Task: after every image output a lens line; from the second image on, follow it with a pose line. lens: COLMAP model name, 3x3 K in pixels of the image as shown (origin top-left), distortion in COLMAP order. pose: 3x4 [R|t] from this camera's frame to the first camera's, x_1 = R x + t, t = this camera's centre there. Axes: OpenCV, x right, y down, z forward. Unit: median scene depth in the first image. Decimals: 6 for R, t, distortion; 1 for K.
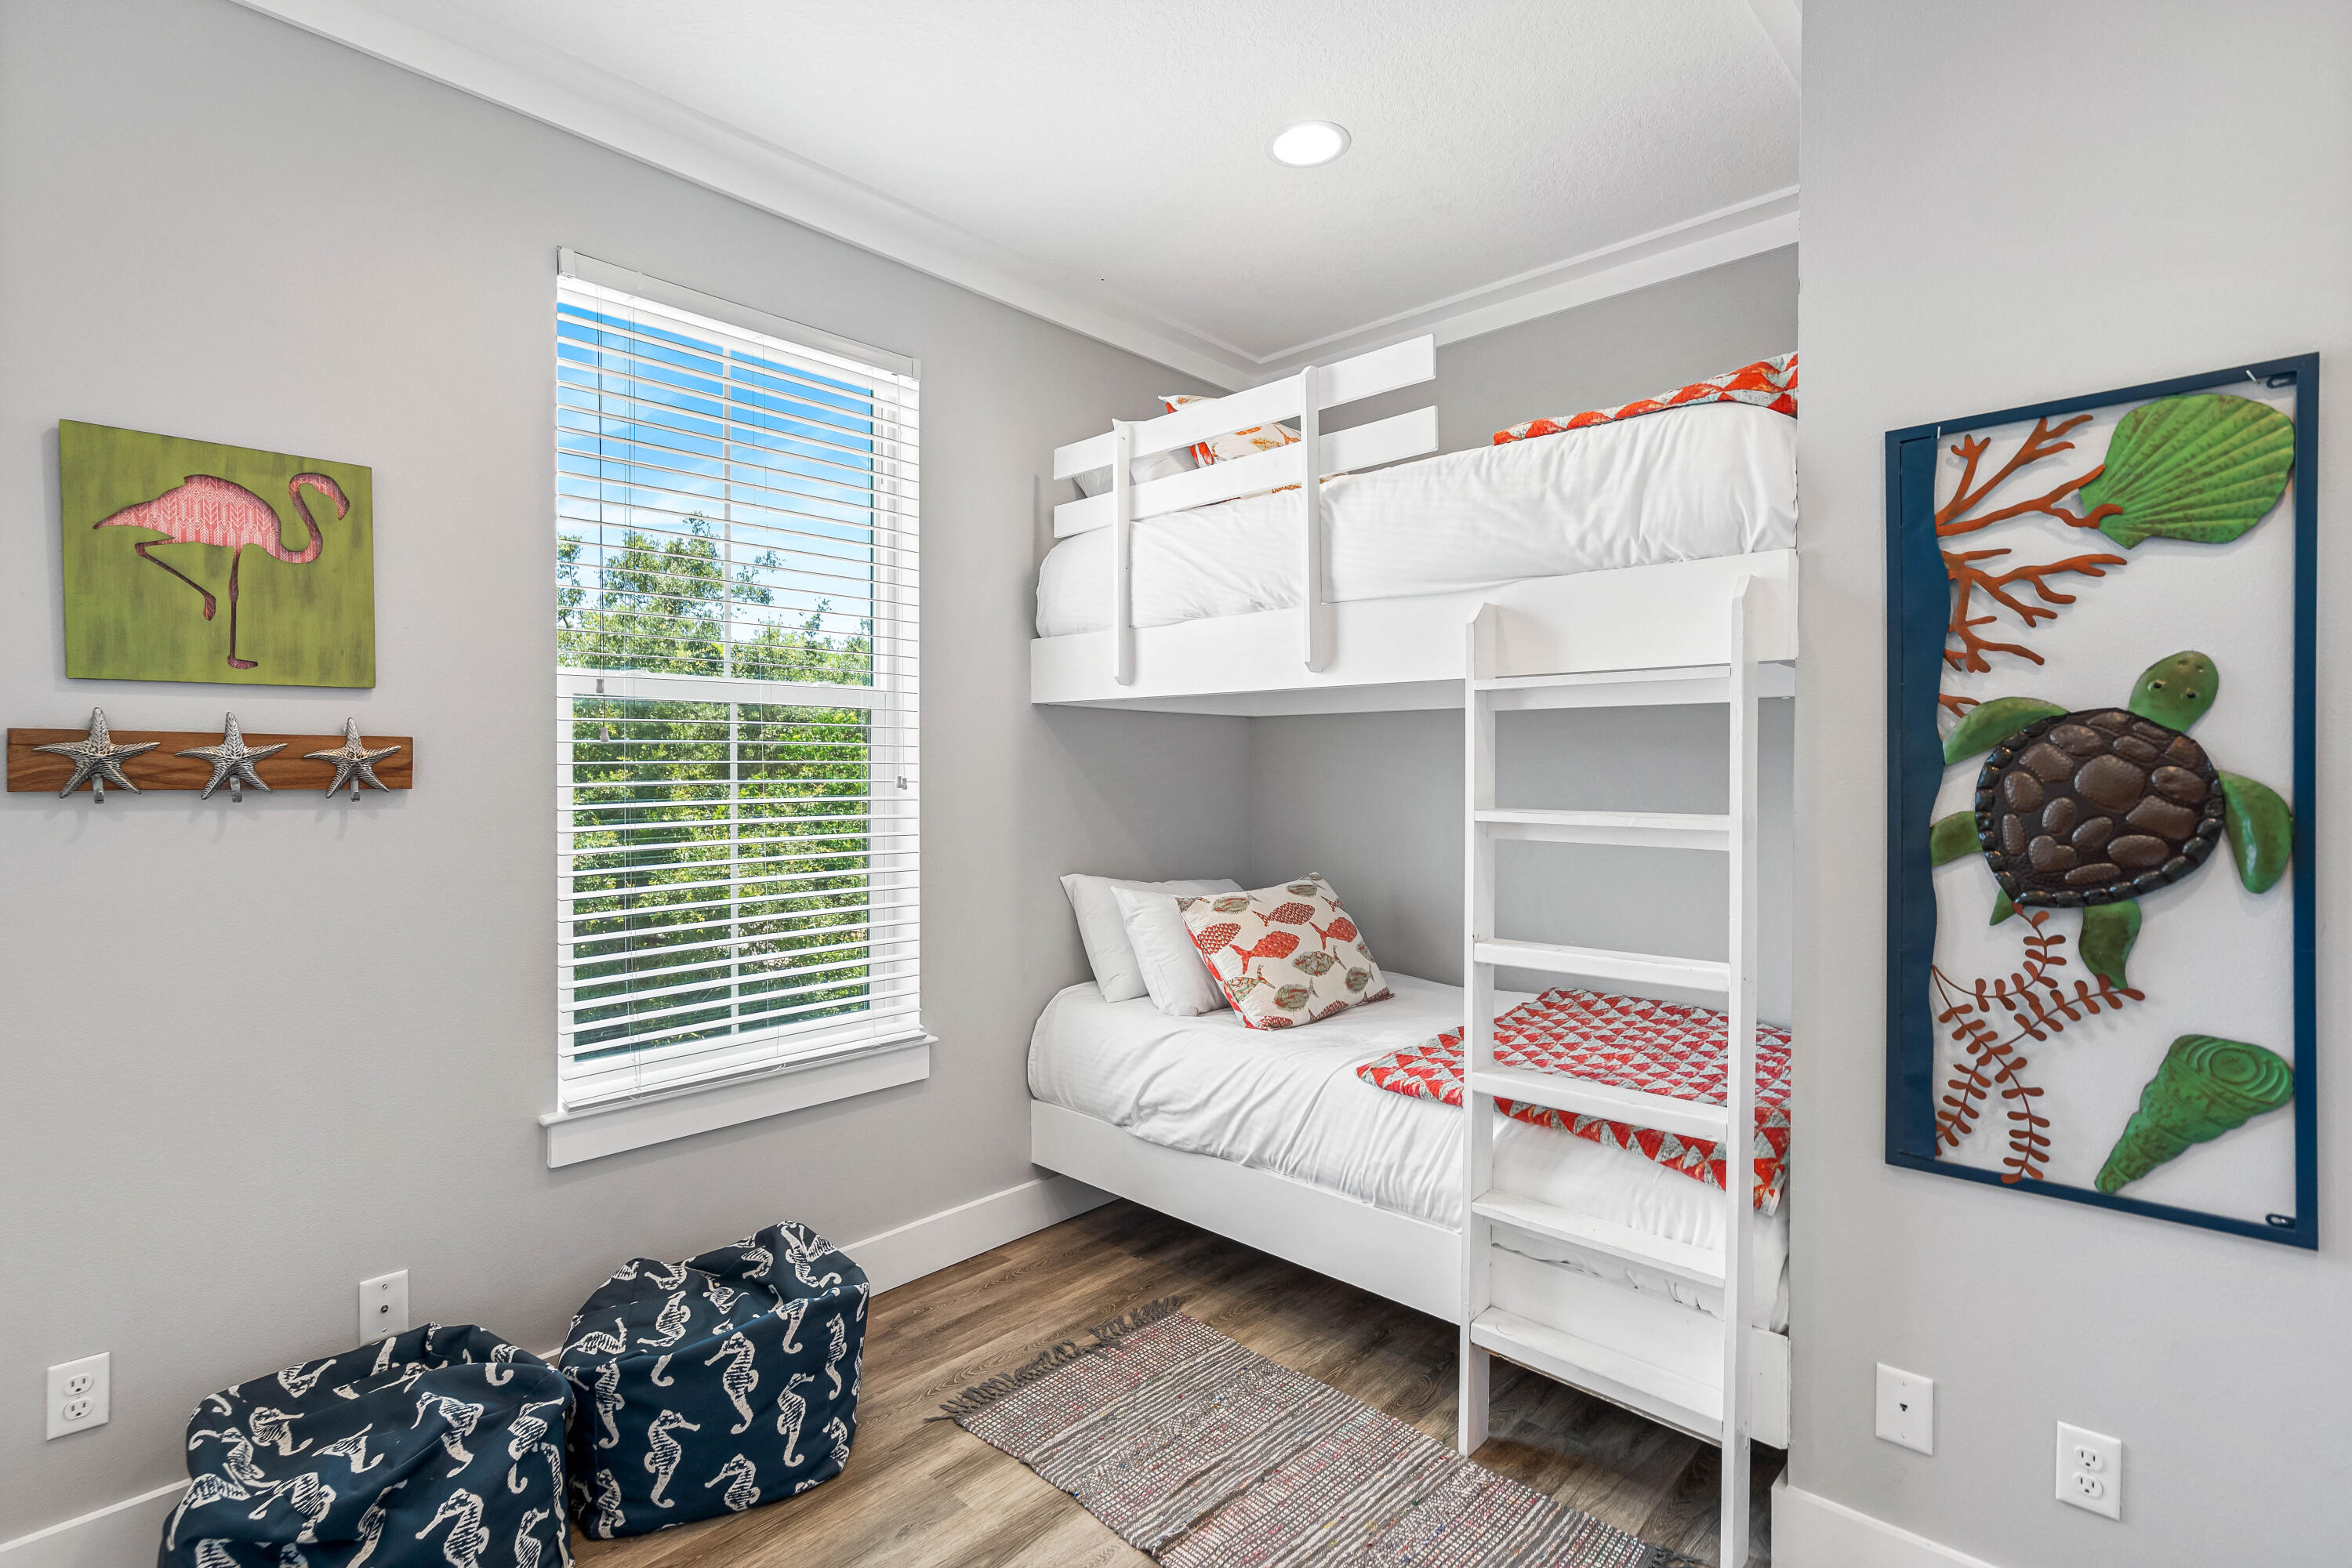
lens RADIAL K [[1105.1, 0, 1168.3], [0, 1105.1, 776.2], [0, 0, 1]] dist [-0.004990, 0.003164]
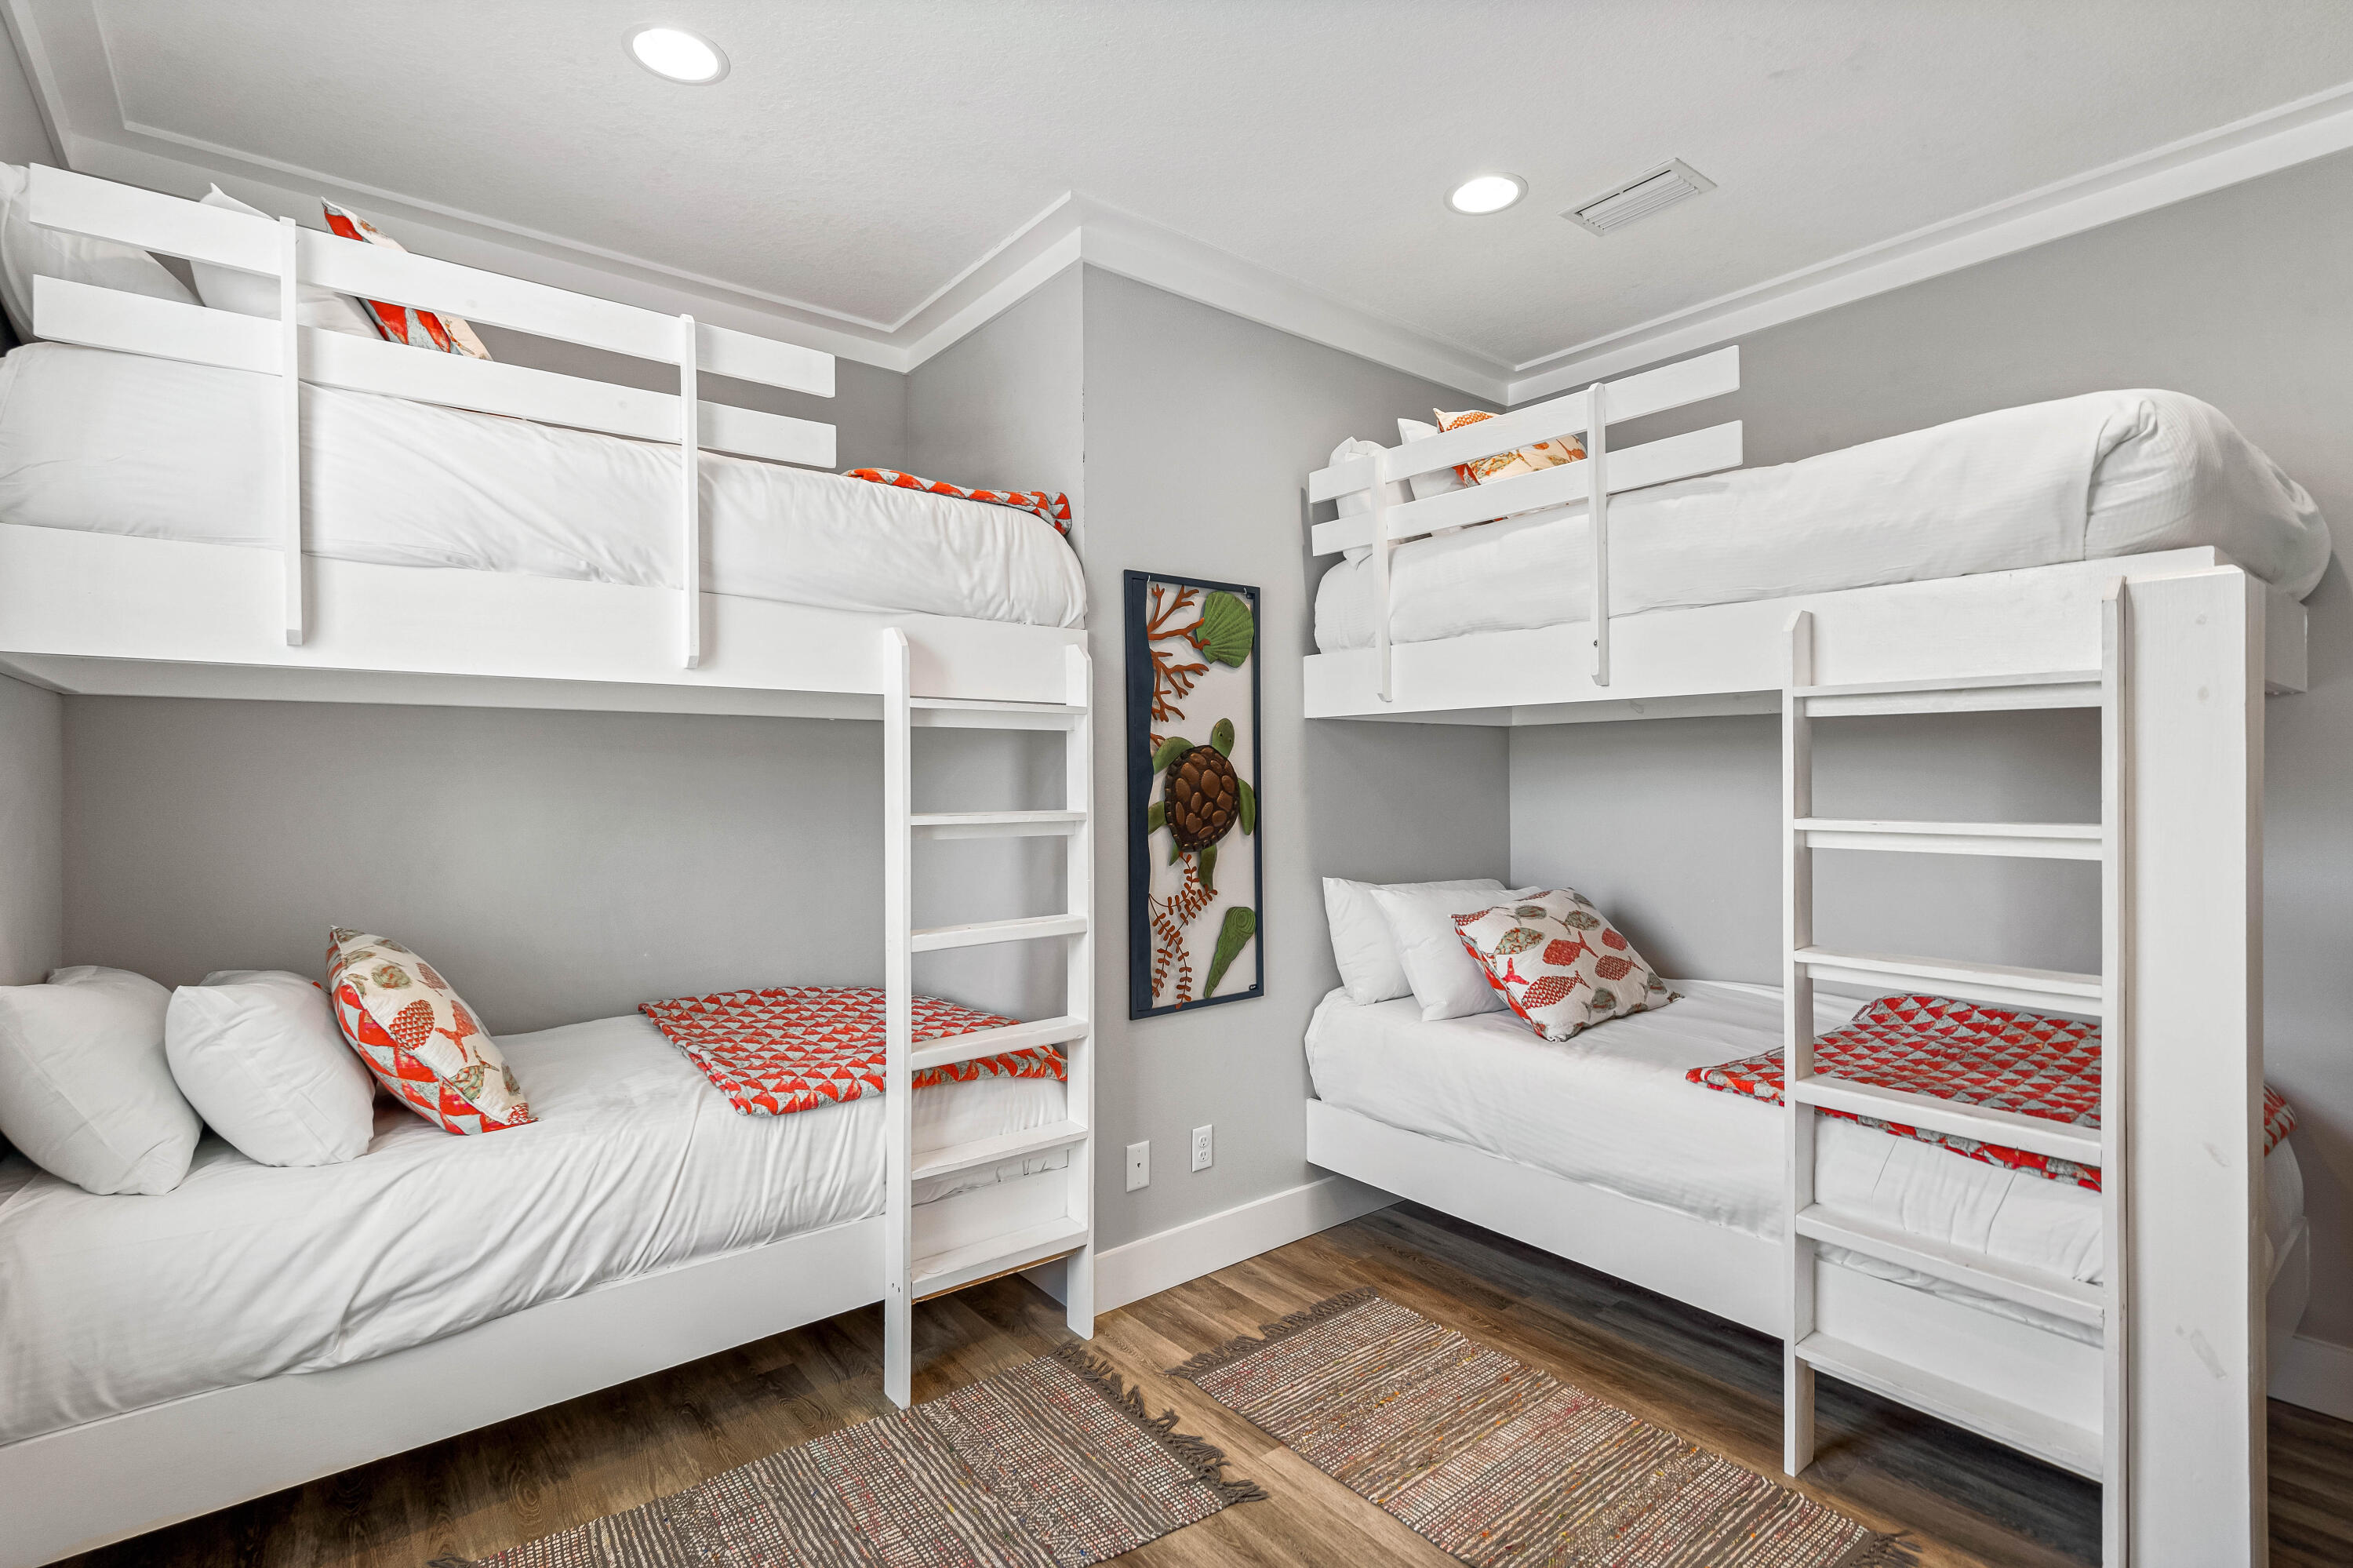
lens RADIAL K [[1105.7, 0, 1168.5], [0, 1105.7, 783.6], [0, 0, 1]] dist [-0.004990, 0.003164]
pose [[0.137004, 0.000820, 0.990570, -0.988435], [0.016885, 0.999852, -0.003163, 0.009678], [-0.990427, 0.017159, 0.136970, 0.746272]]
